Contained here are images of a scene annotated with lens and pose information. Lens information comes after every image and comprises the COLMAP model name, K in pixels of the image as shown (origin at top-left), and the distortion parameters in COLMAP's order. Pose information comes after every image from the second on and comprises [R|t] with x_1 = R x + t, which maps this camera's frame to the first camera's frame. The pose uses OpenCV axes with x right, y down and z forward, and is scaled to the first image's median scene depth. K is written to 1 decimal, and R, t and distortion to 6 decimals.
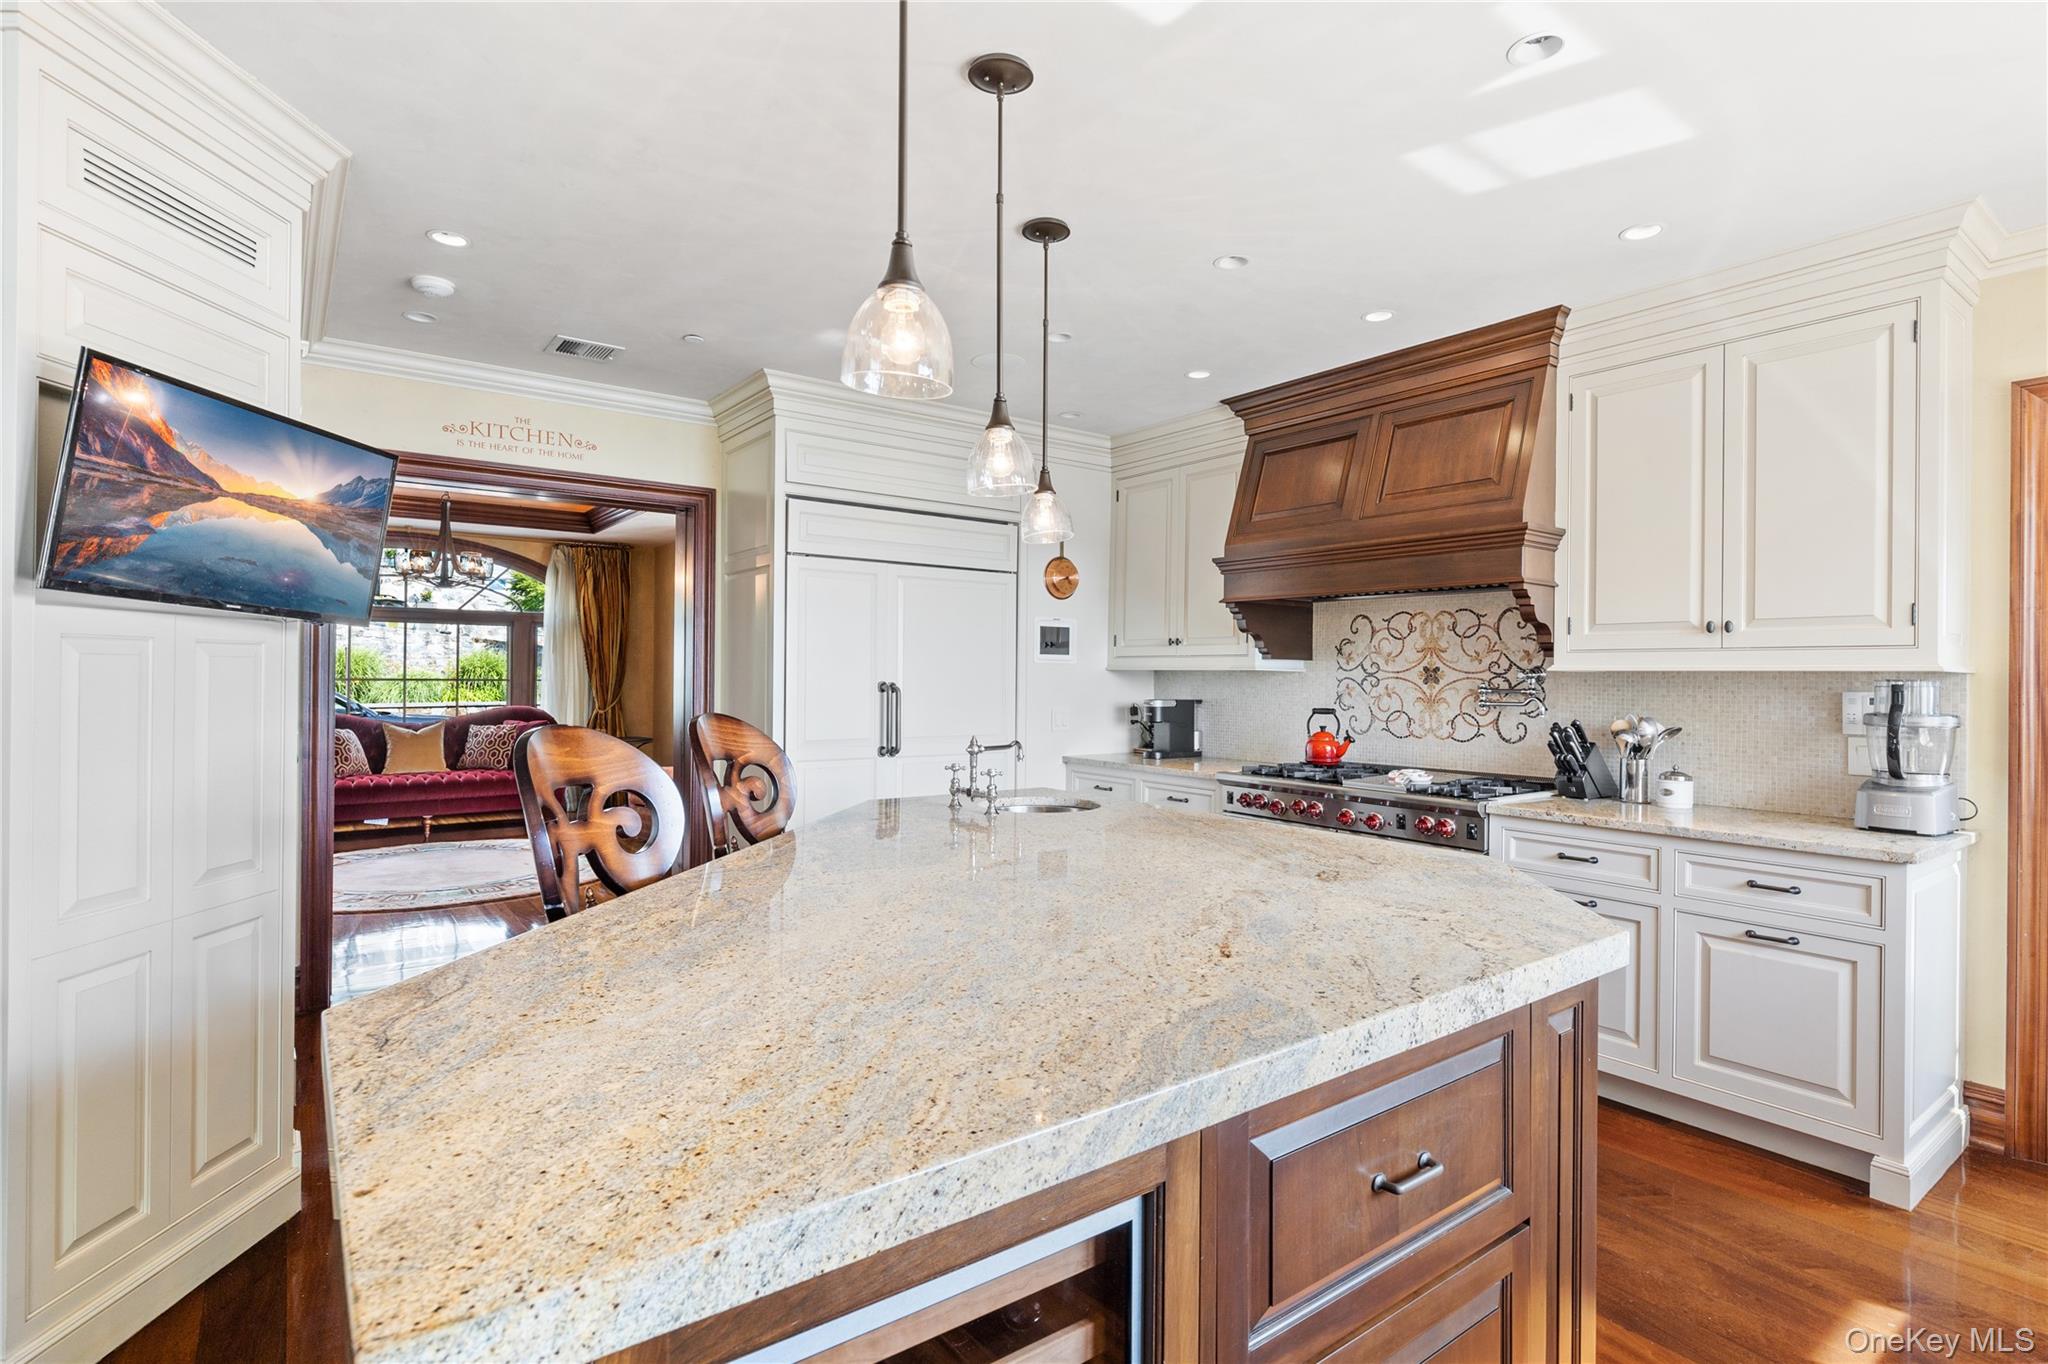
lens RADIAL K [[990.7, 0, 1028.5], [0, 990.7, 674.1], [0, 0, 1]] dist [0.000743, -0.000546]
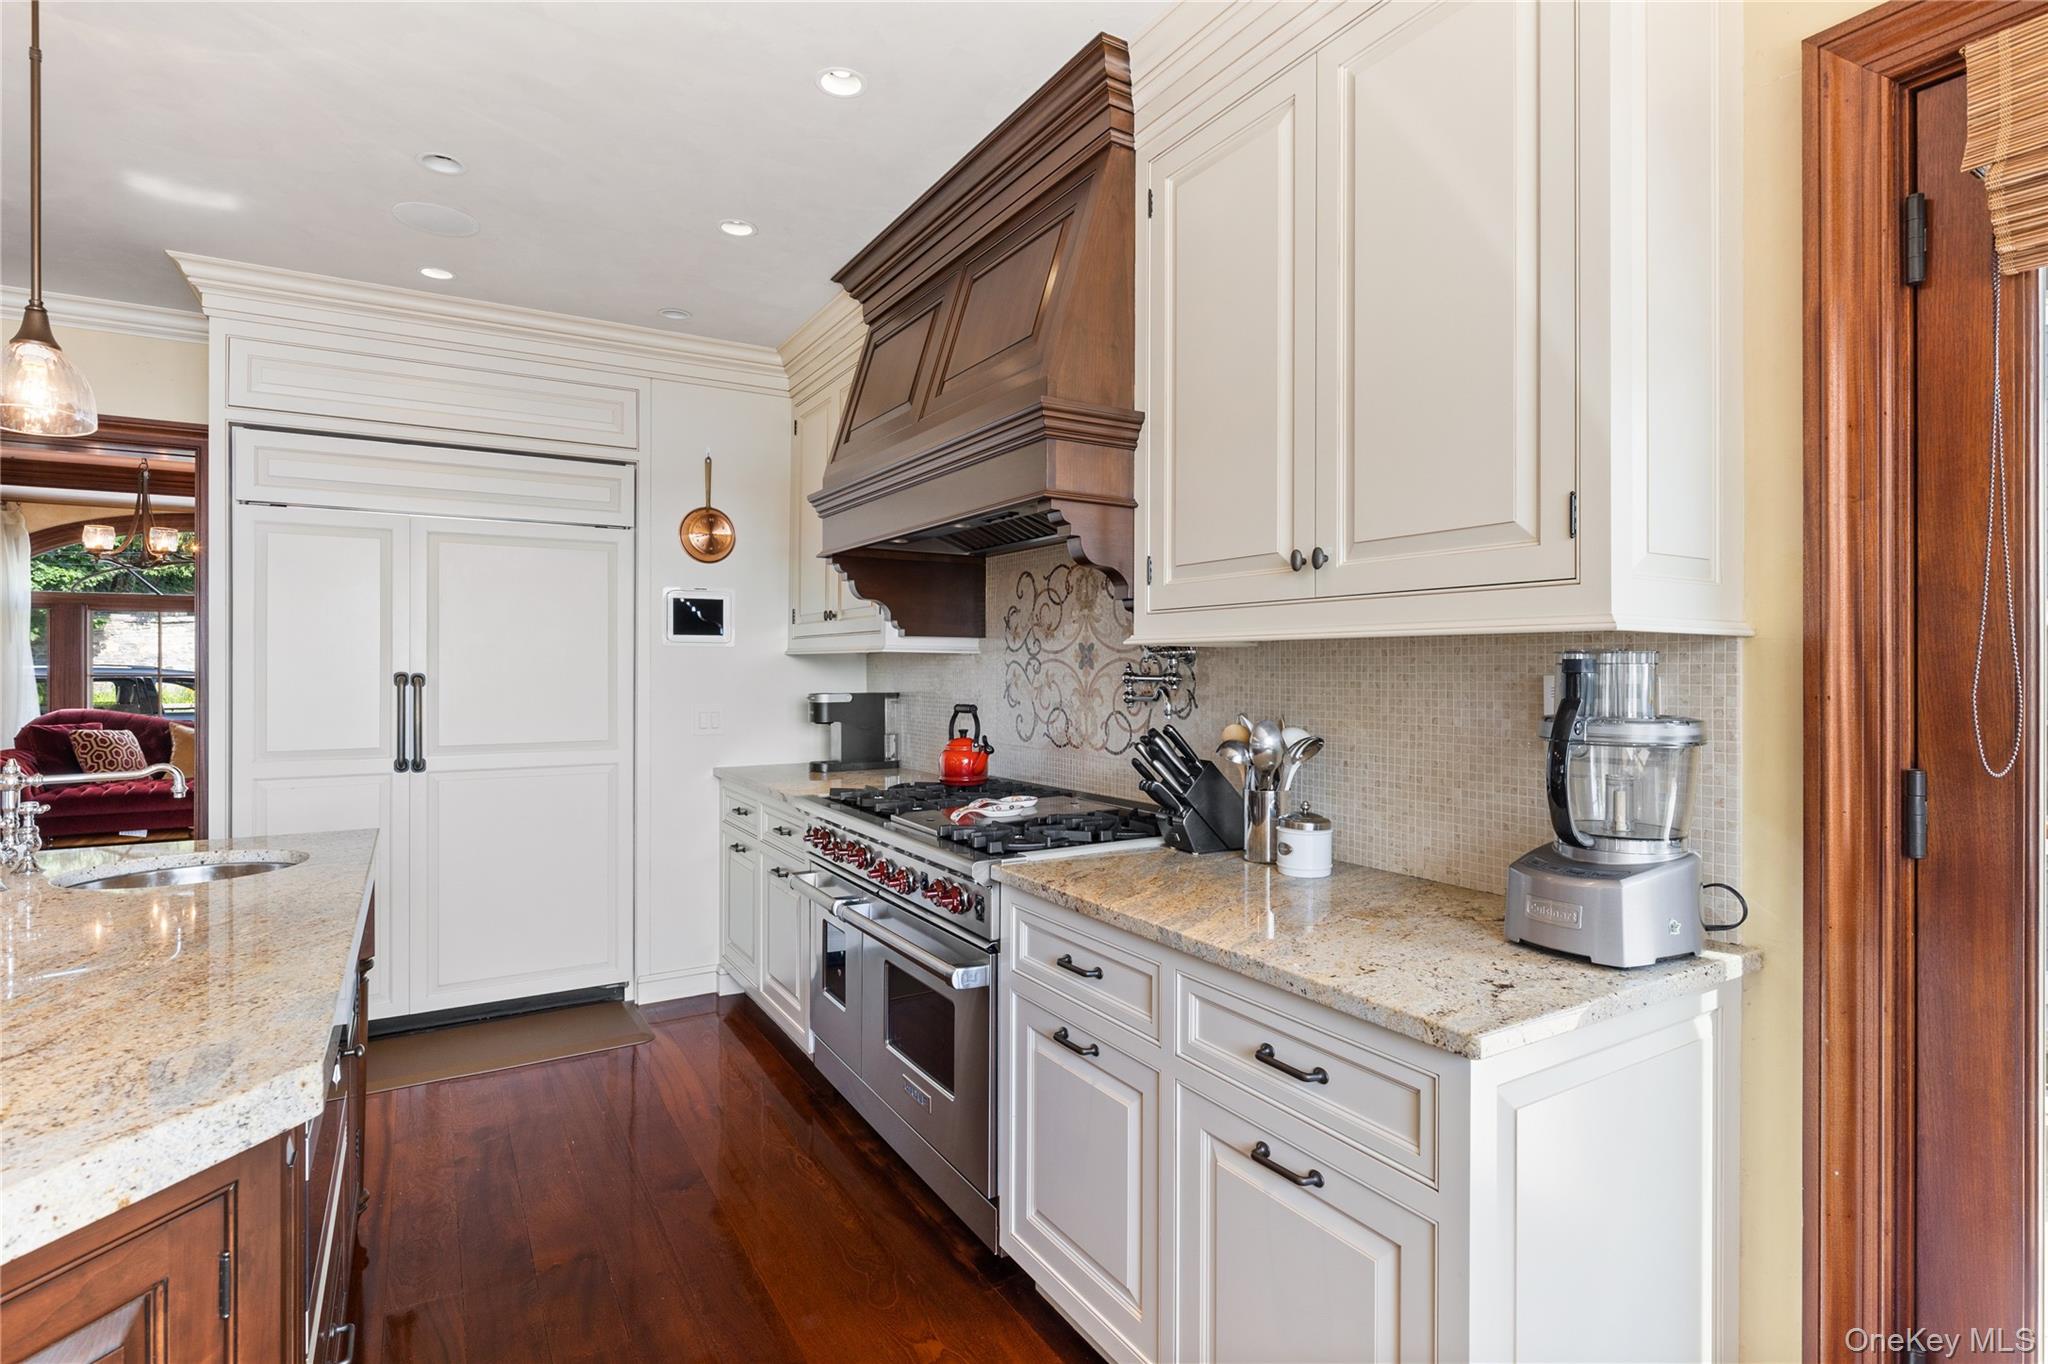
lens RADIAL K [[1006.3, 0, 1025.8], [0, 1006.3, 662.1], [0, 0, 1]] dist [-0.001076, -0.000361]
pose [[0.995335, -0.009695, -0.095991, 0.452470], [0.009434, 0.999950, -0.003171, 0.007680], [0.096017, 0.002250, 0.995377, 0.323040]]
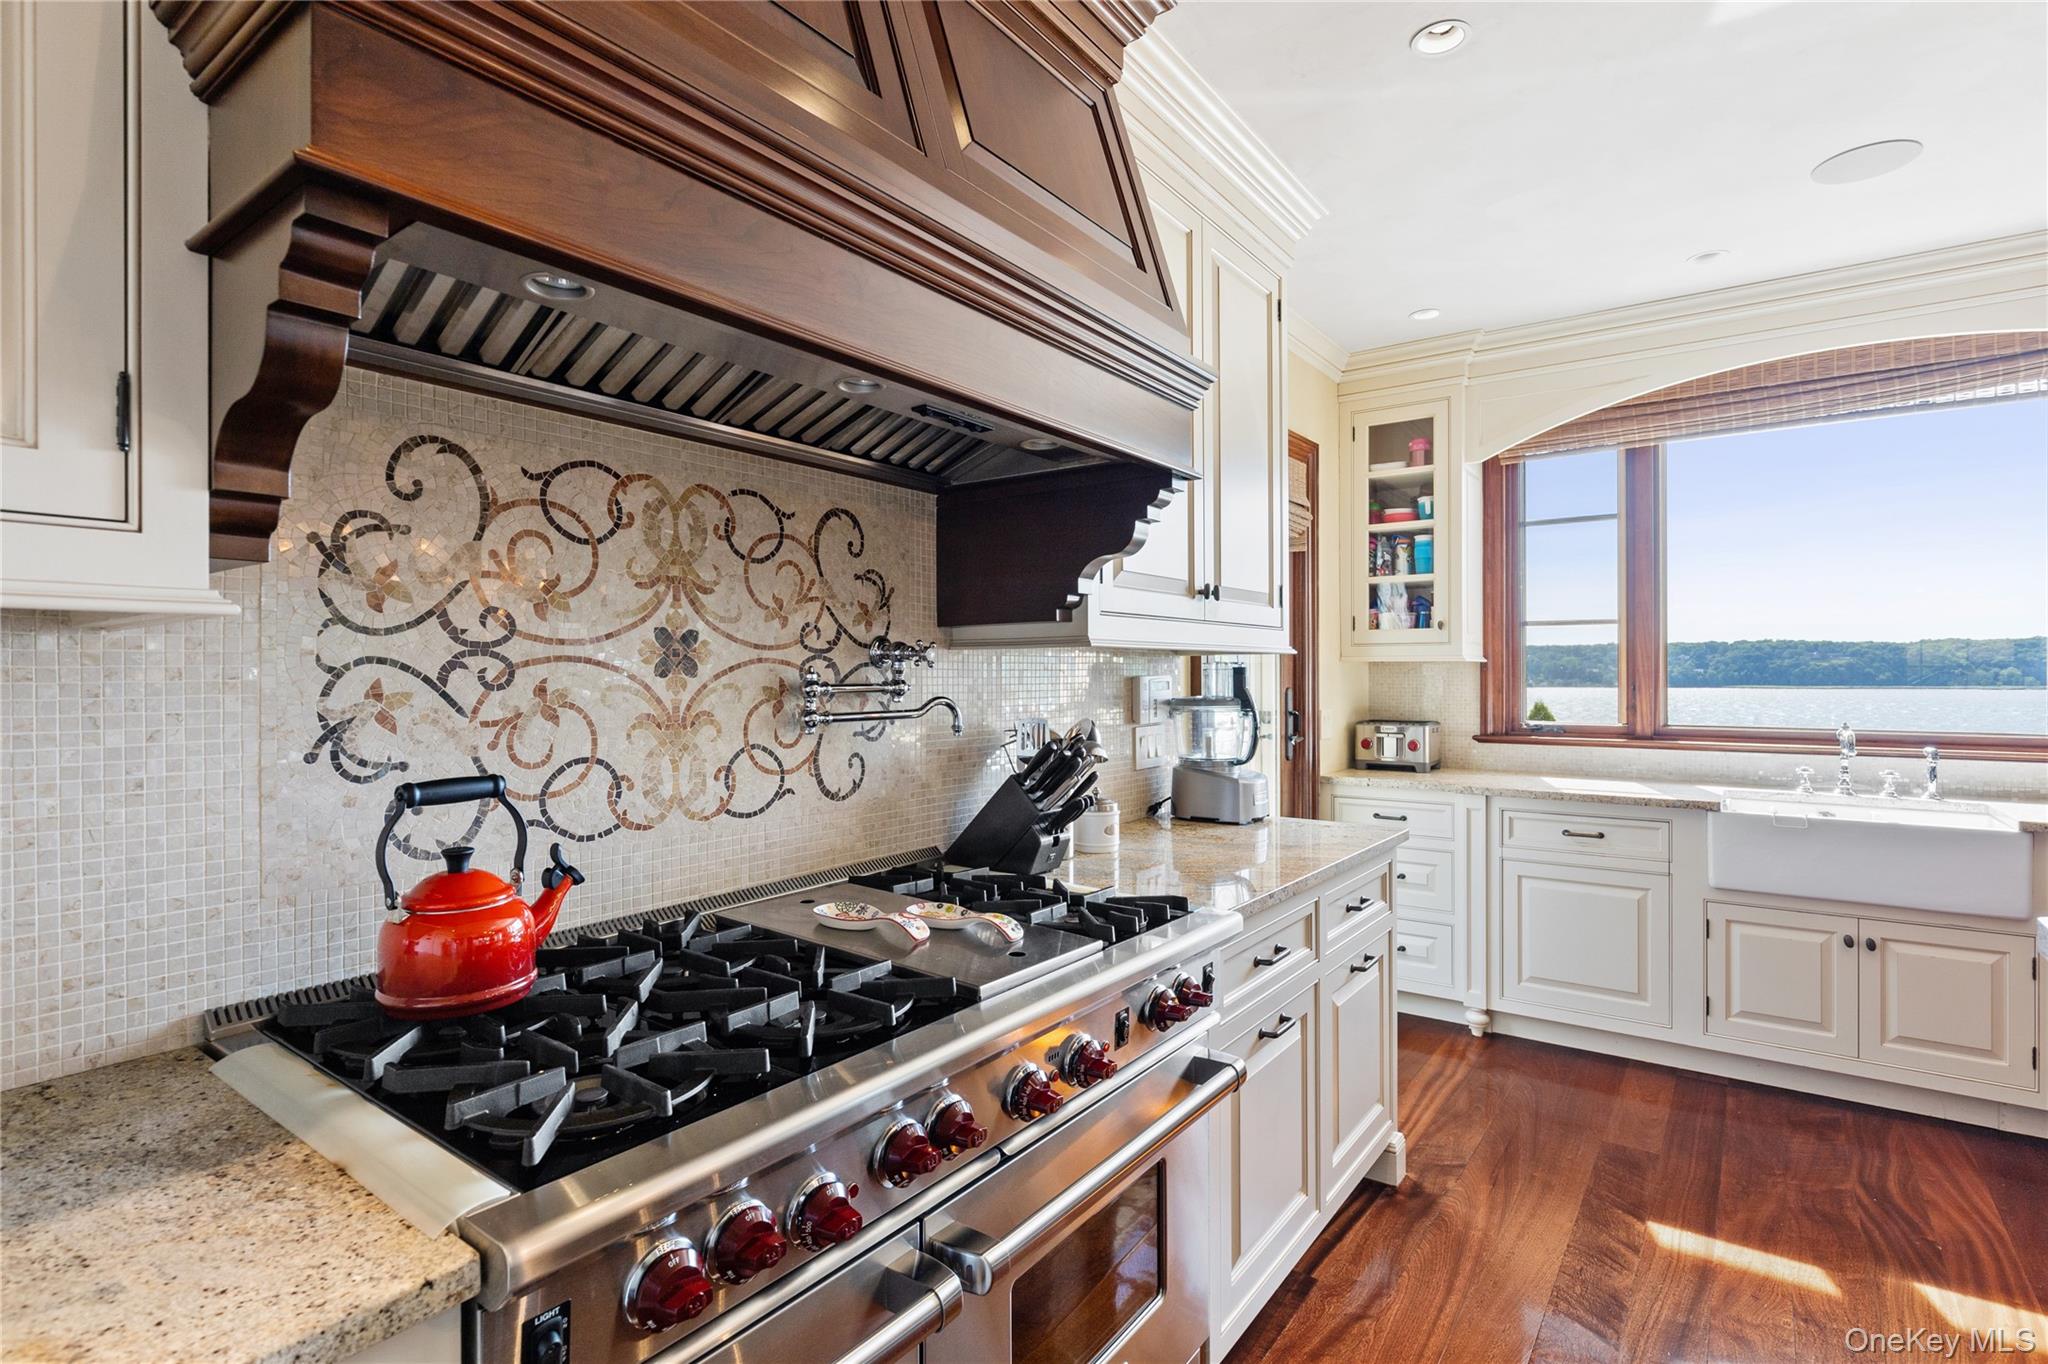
lens RADIAL K [[990.7, 0, 1028.5], [0, 990.7, 674.1], [0, 0, 1]] dist [0.000743, -0.000546]
pose [[-0.300368, -0.008898, 0.953782, 0.015706], [0.000262, 0.999956, 0.009412, 0.006089], [-0.953823, 0.003077, -0.300352, 1.033797]]
